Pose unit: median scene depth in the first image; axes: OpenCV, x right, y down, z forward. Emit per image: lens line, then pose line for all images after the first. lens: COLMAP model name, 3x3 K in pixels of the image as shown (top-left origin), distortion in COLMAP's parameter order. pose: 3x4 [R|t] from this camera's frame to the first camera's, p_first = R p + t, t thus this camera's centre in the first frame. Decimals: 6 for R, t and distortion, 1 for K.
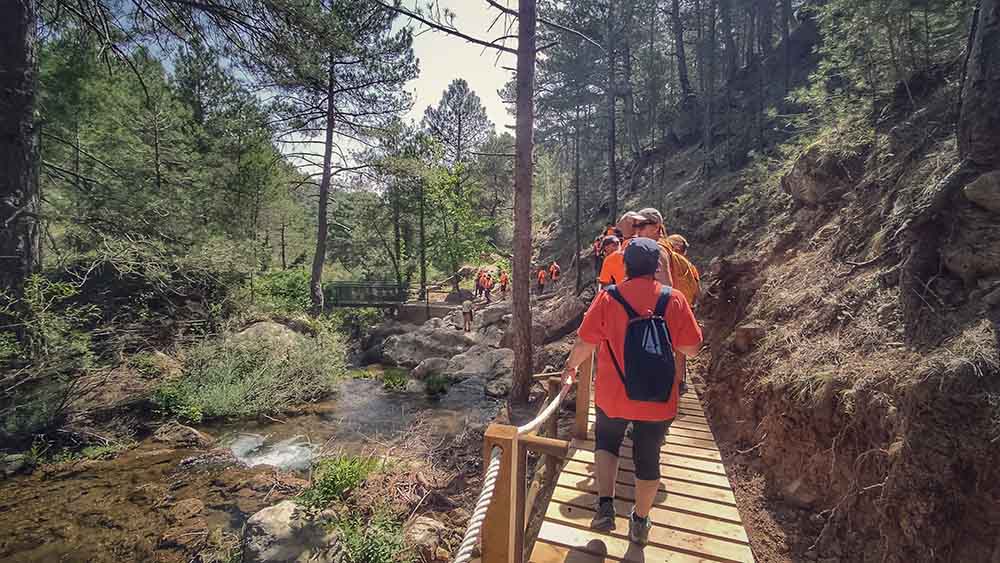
lens RADIAL K [[440.6, 0, 505.3], [0, 440.6, 274.8], [0, 0, 1]] dist [-0.003283, -0.000415]
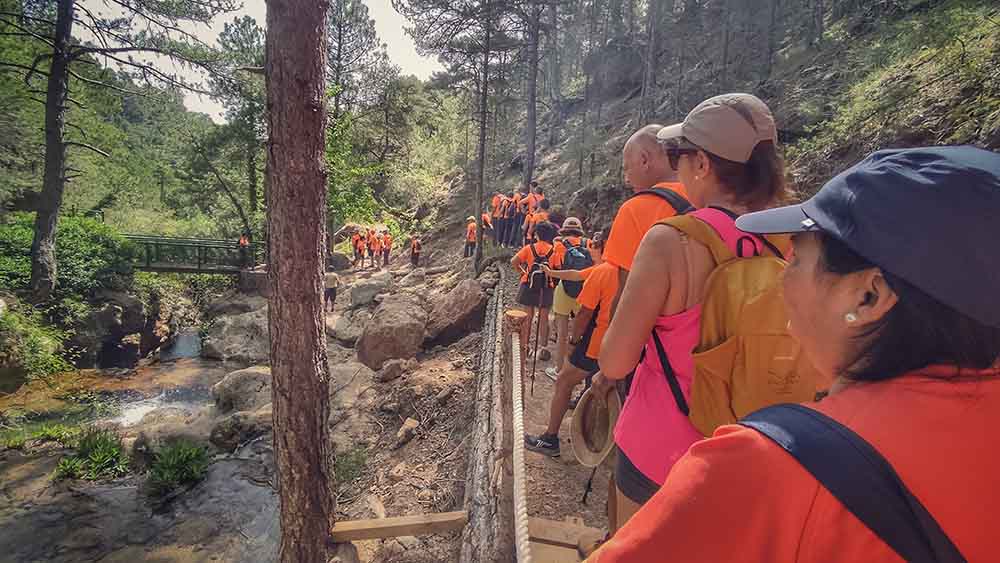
lens RADIAL K [[440.6, 0, 497.2], [0, 440.6, 277.9], [0, 0, 1]] dist [-0.003283, -0.000415]
pose [[0.980767, 0.030834, 0.192731, 0.035163], [-0.049163, 0.994632, 0.091053, -0.009719], [-0.188888, -0.098776, 0.977018, 0.173099]]
